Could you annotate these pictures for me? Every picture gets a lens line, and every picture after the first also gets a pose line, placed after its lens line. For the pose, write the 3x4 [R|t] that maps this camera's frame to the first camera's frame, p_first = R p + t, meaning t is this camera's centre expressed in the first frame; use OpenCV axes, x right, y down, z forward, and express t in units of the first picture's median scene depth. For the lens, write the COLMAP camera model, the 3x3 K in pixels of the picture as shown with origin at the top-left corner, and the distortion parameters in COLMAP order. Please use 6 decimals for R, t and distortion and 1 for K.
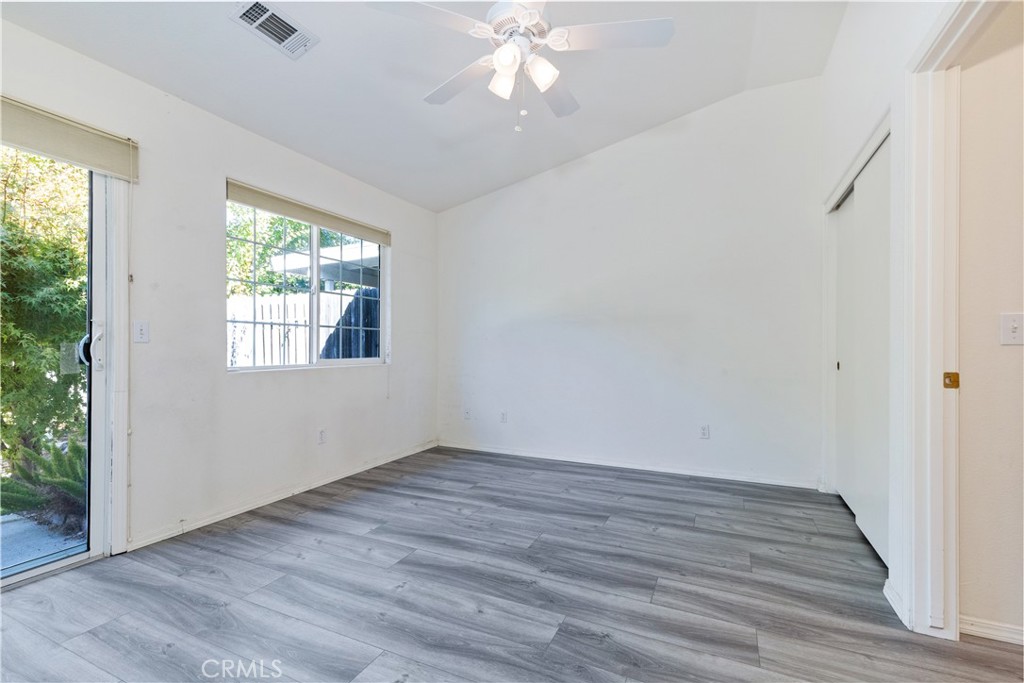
lens RADIAL K [[458.2, 0, 515.1], [0, 458.2, 343.6], [0, 0, 1]] dist [0.004416, 0.000293]
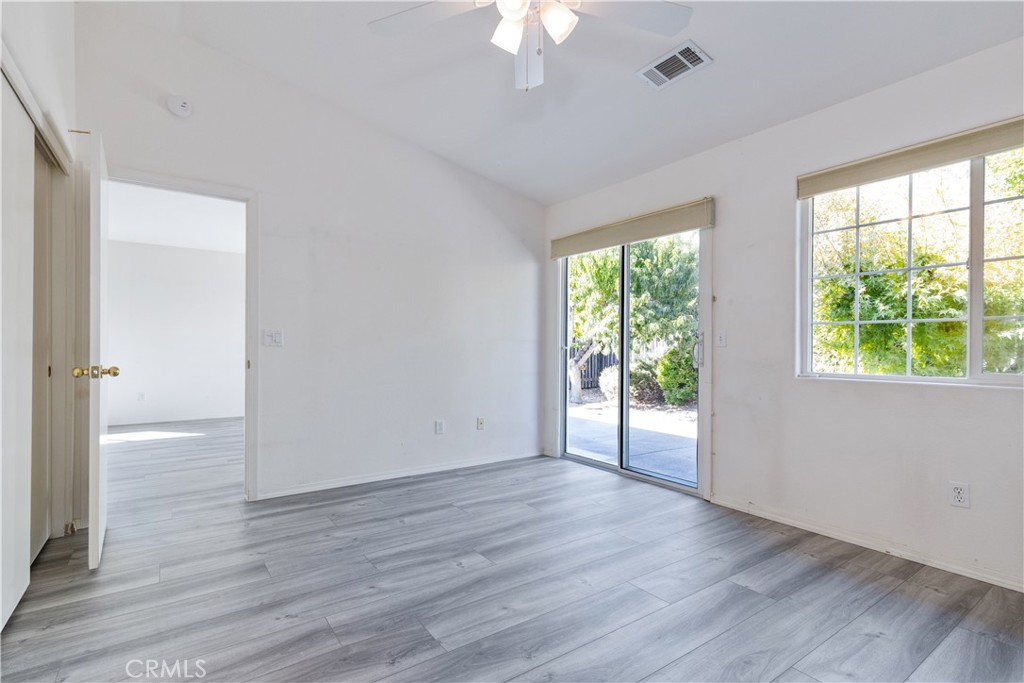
lens RADIAL K [[455.8, 0, 514.4], [0, 455.8, 348.1], [0, 0, 1]] dist [-0.000095, -0.000090]
pose [[-0.468548, -0.002371, -0.883435, 0.564800], [-0.004016, 0.999992, -0.000554, 0.004578], [0.883429, 0.003289, -0.468554, 1.039505]]
